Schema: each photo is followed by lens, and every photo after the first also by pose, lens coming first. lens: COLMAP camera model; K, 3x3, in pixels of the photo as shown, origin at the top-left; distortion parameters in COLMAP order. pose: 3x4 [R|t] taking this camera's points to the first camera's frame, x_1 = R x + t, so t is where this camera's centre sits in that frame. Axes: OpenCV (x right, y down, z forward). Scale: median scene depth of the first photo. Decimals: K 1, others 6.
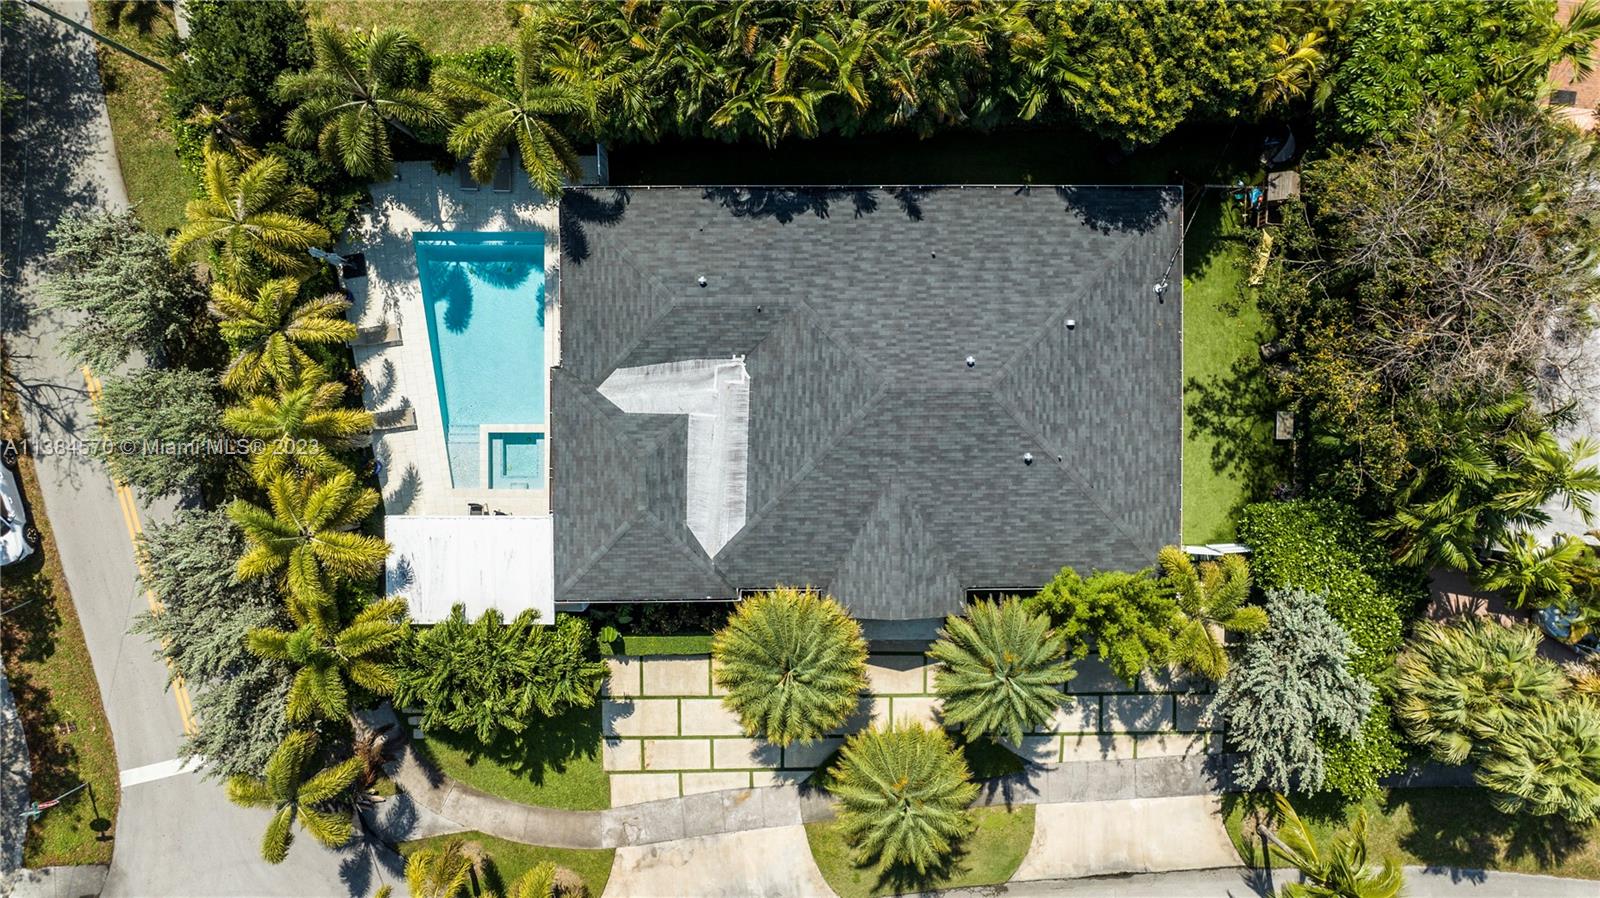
lens RADIAL K [[1141.7, 0, 800.0], [0, 1141.7, 449.0], [0, 0, 1]] dist [0.001191, -0.000186]
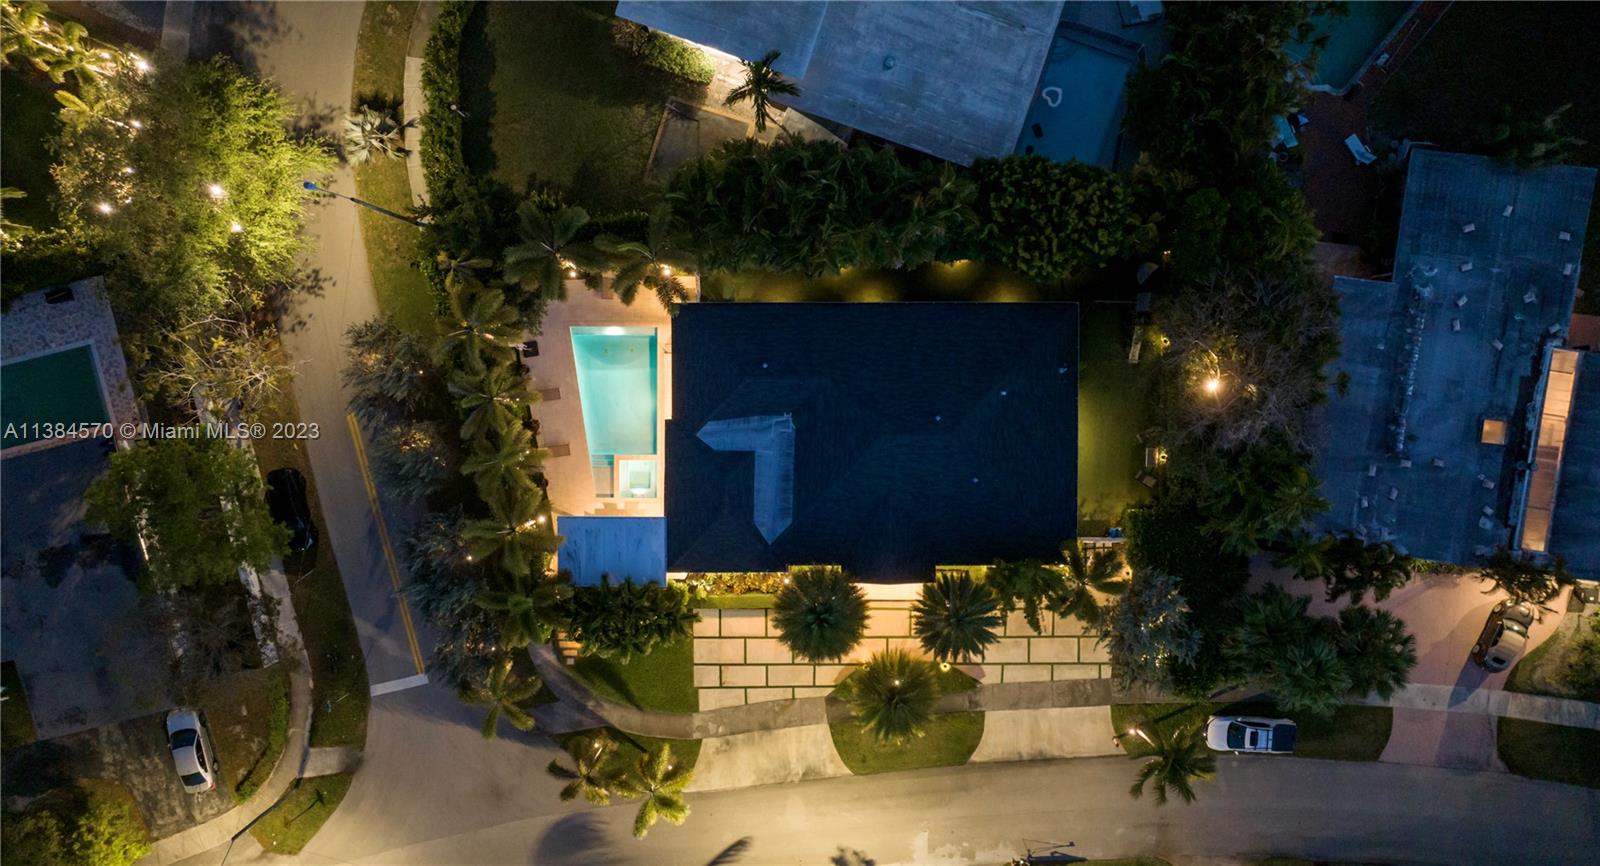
lens RADIAL K [[1085.1, 0, 800.0], [0, 1085.1, 433.0], [0, 0, 1]] dist [-0.003368, -0.001378]
pose [[0.999928, 0.003429, -0.011532, -0.019199], [-0.003412, 0.999993, 0.001507, -0.052510], [0.011537, -0.001468, 0.999932, -0.420094]]
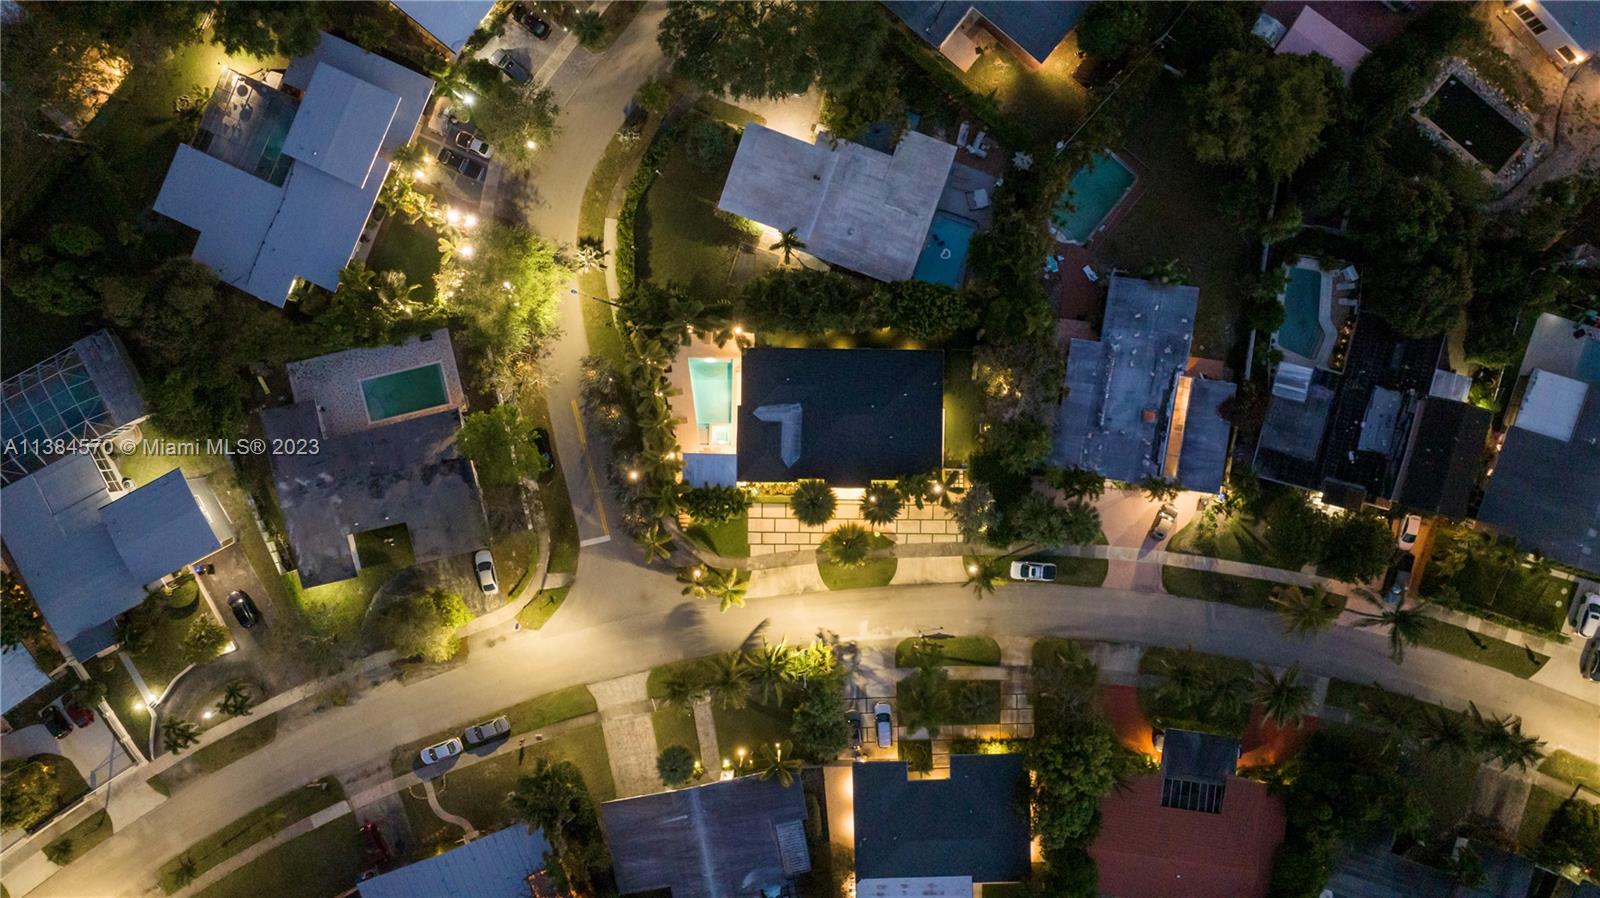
lens RADIAL K [[1141.7, 0, 800.0], [0, 1141.7, 449.0], [0, 0, 1]] dist [0.001191, -0.000186]
pose [[0.999819, 0.017100, -0.008320, -0.020925], [-0.016958, 0.999714, 0.016853, -0.008259], [0.008605, -0.016709, 0.999823, -1.919188]]
